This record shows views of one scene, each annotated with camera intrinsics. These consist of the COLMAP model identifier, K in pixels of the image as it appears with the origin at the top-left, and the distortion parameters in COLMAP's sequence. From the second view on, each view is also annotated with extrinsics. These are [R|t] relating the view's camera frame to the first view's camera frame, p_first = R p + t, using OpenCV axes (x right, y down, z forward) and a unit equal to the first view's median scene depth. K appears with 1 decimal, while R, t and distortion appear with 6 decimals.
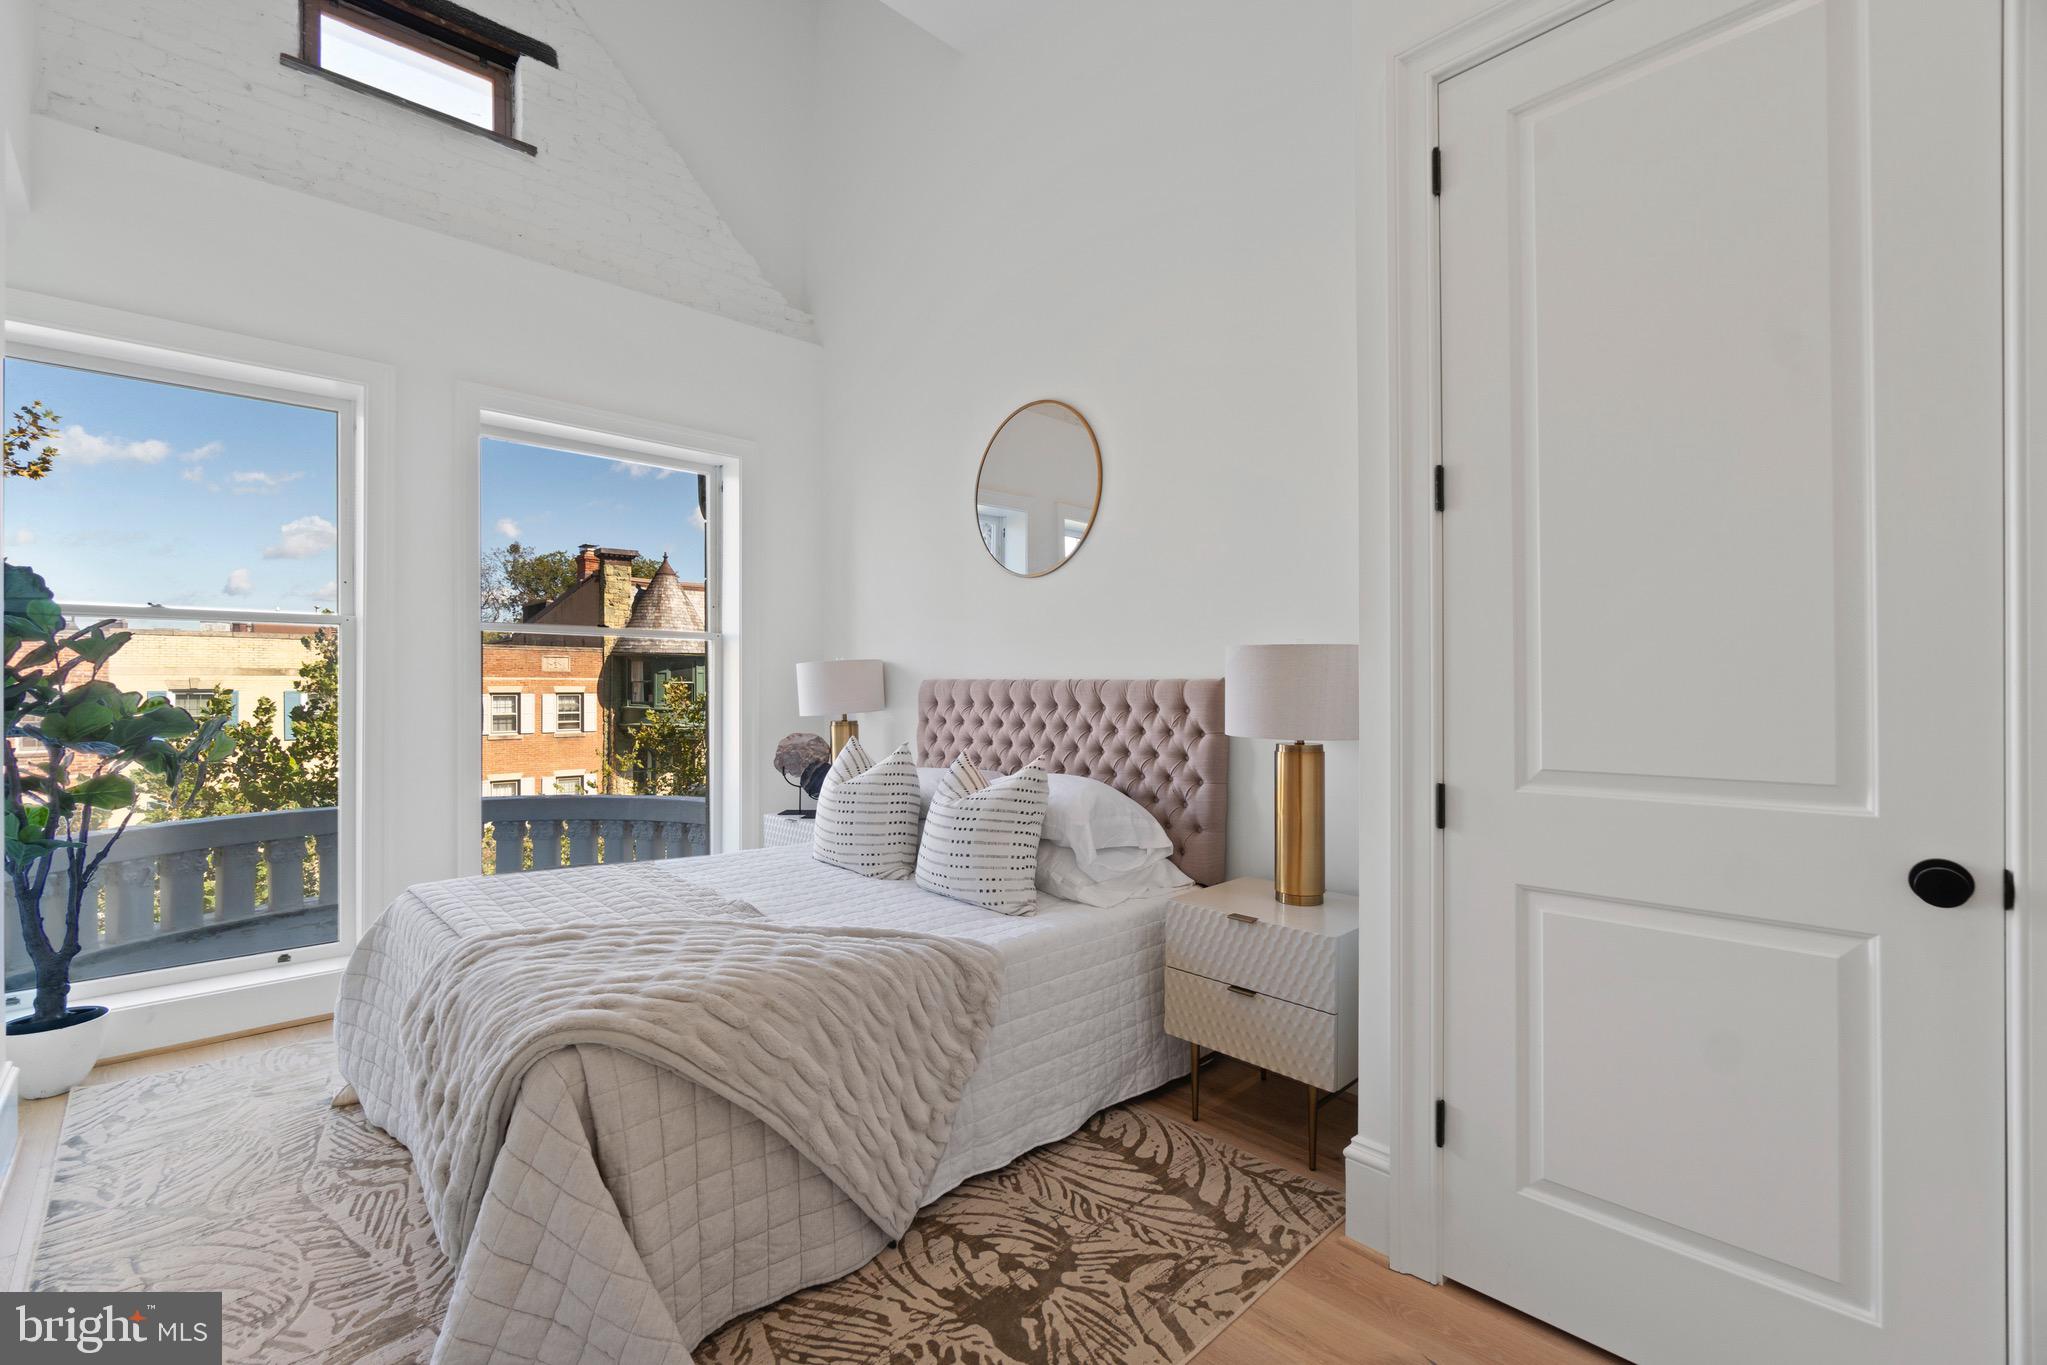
lens RADIAL K [[885.0, 0, 1005.9], [0, 885.0, 682.7], [0, 0, 1]] dist [-0.003791, 0.000150]
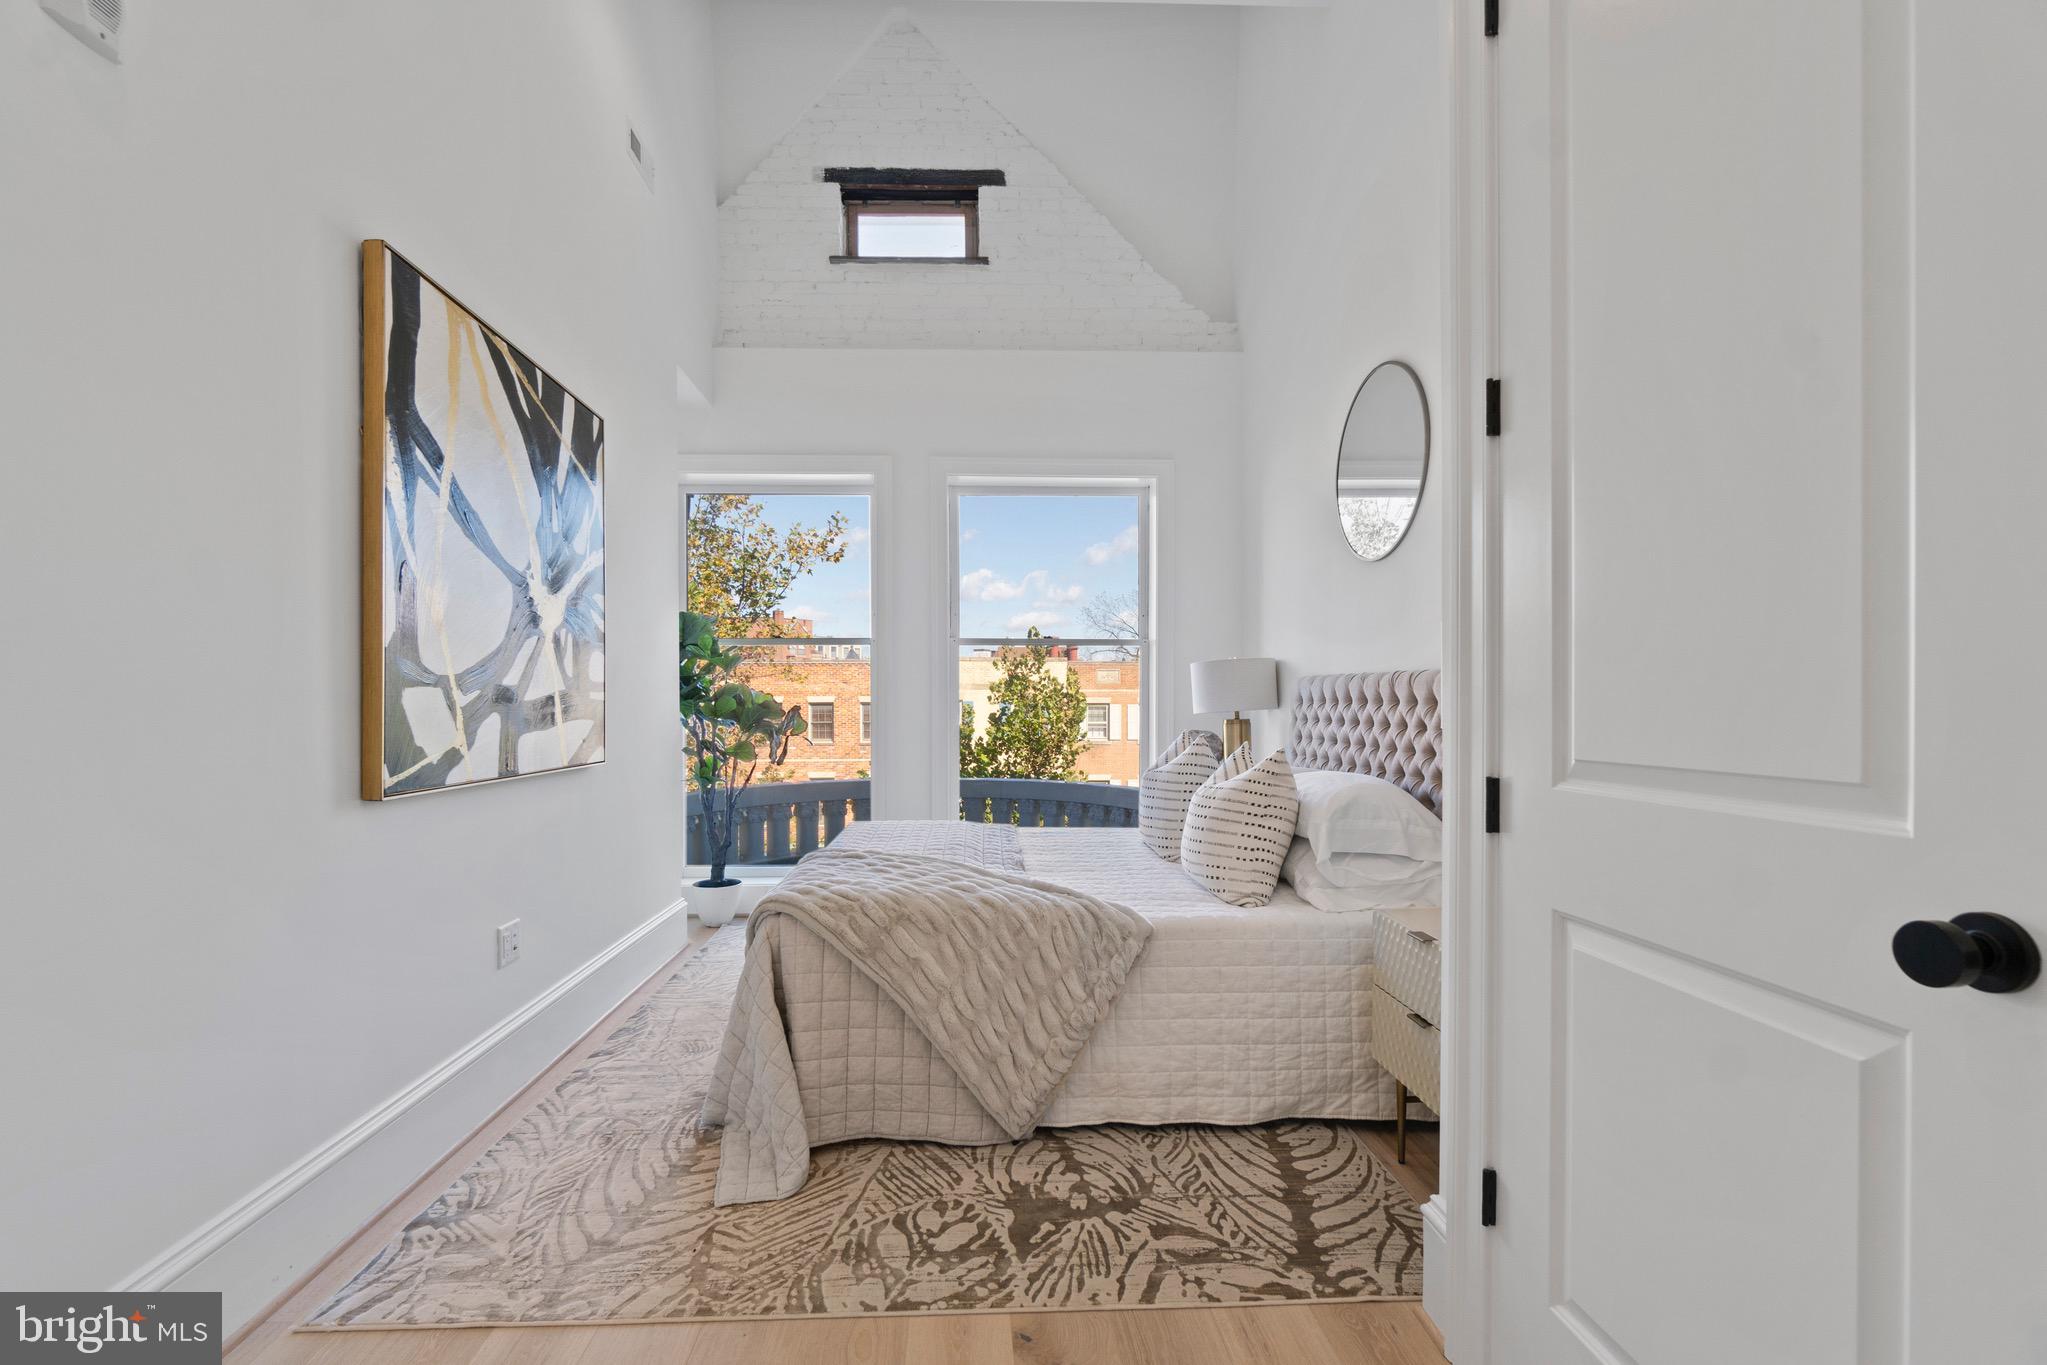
lens RADIAL K [[907.7, 0, 1017.8], [0, 907.7, 715.8], [0, 0, 1]] dist [0.023381, -0.022215]
pose [[0.749009, 0.007724, -0.662515, 0.652204], [0.005107, 0.999835, 0.017431, 0.037784], [0.662540, -0.016439, 0.748846, 0.087438]]
